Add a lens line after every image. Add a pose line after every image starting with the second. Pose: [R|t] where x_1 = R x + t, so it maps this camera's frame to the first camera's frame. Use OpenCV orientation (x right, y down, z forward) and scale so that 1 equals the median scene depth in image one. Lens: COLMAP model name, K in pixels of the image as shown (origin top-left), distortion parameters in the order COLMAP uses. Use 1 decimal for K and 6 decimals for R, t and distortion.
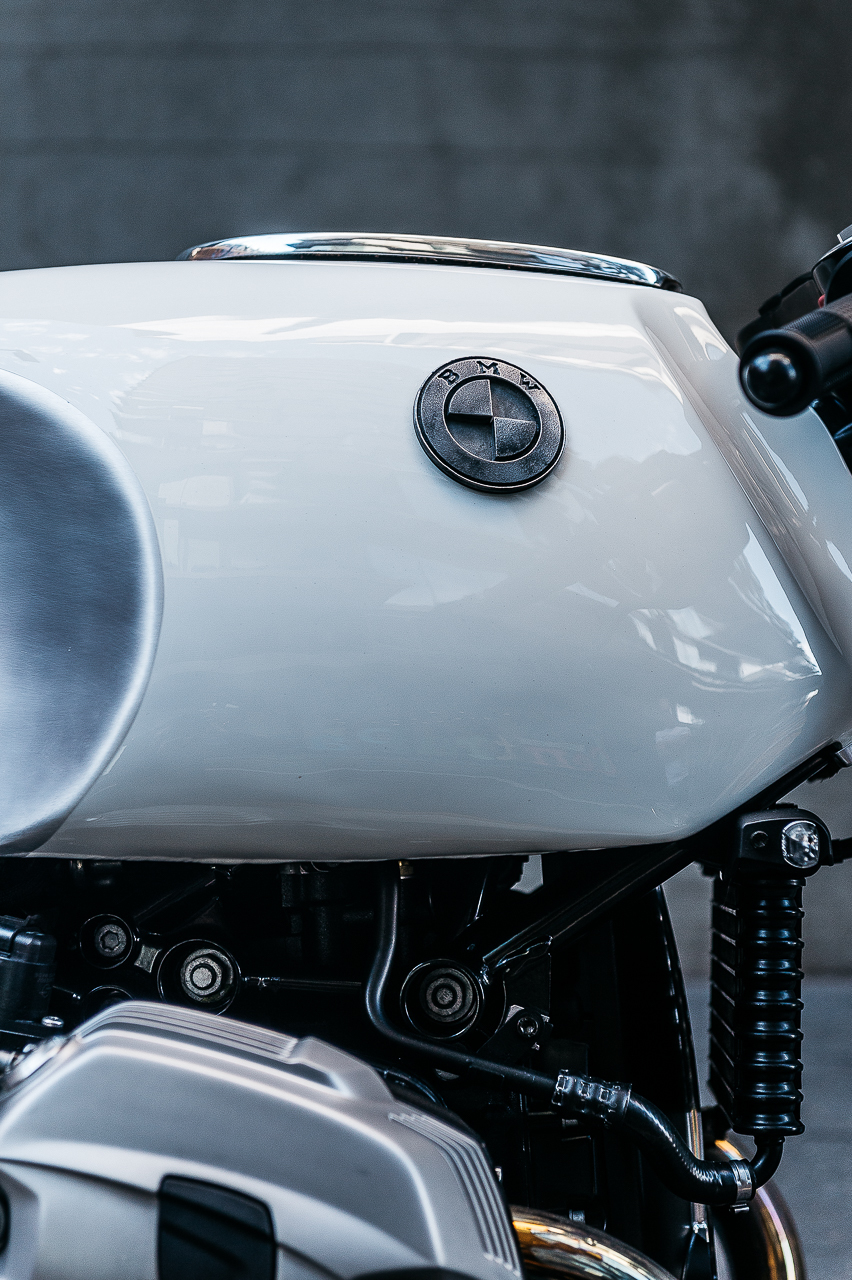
lens RADIAL K [[2714.1, 0, 426.0], [0, 2714.1, 640.0], [0, 0, 1]] dist [-0.010971, -0.212400]
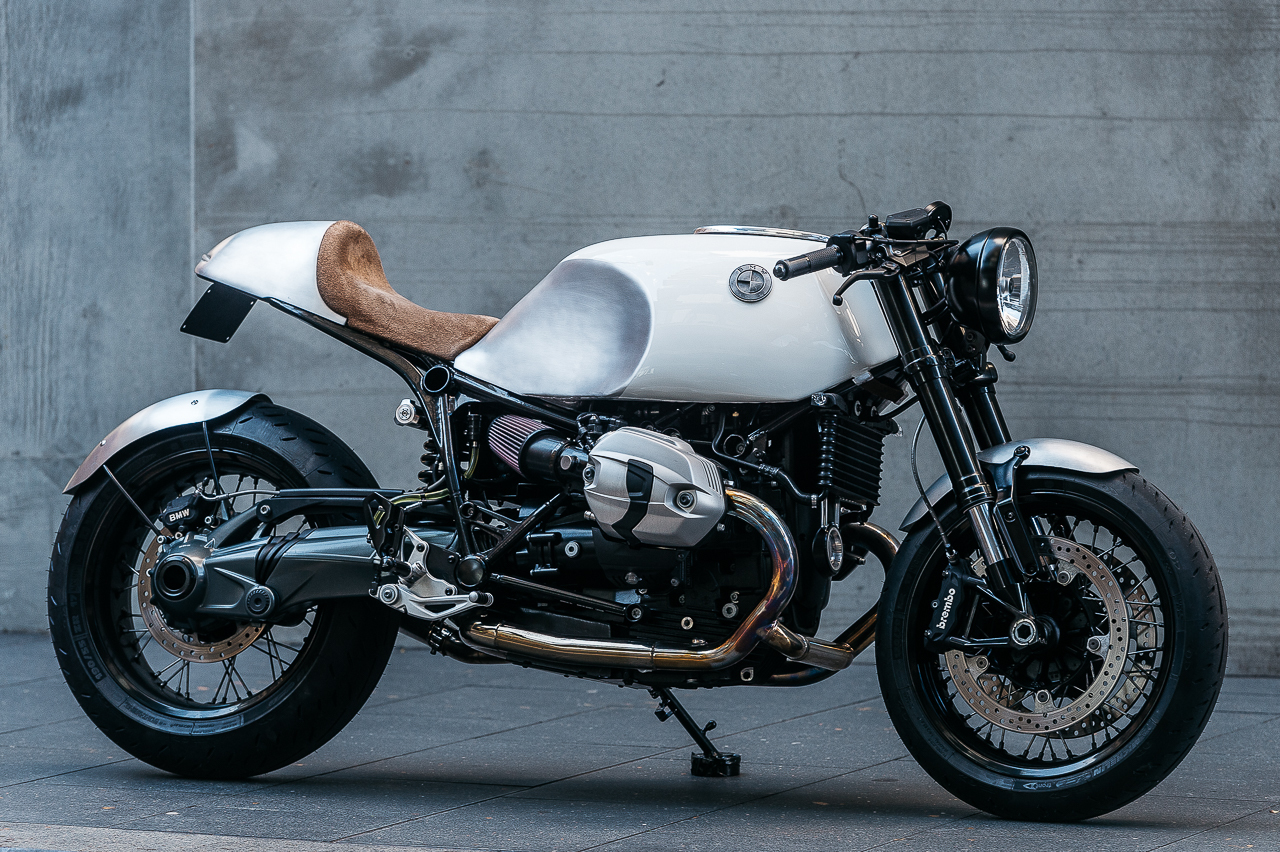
lens RADIAL K [[6240.5, 0, 640.0], [0, 6240.5, 426.0], [0, 0, 1]] dist [-0.041759, -6.299329]
pose [[0.948313, 0.016363, -0.316914, 2.471727], [-0.036970, 0.997566, -0.059120, 0.593936], [0.315175, 0.067781, 0.946610, -6.752629]]
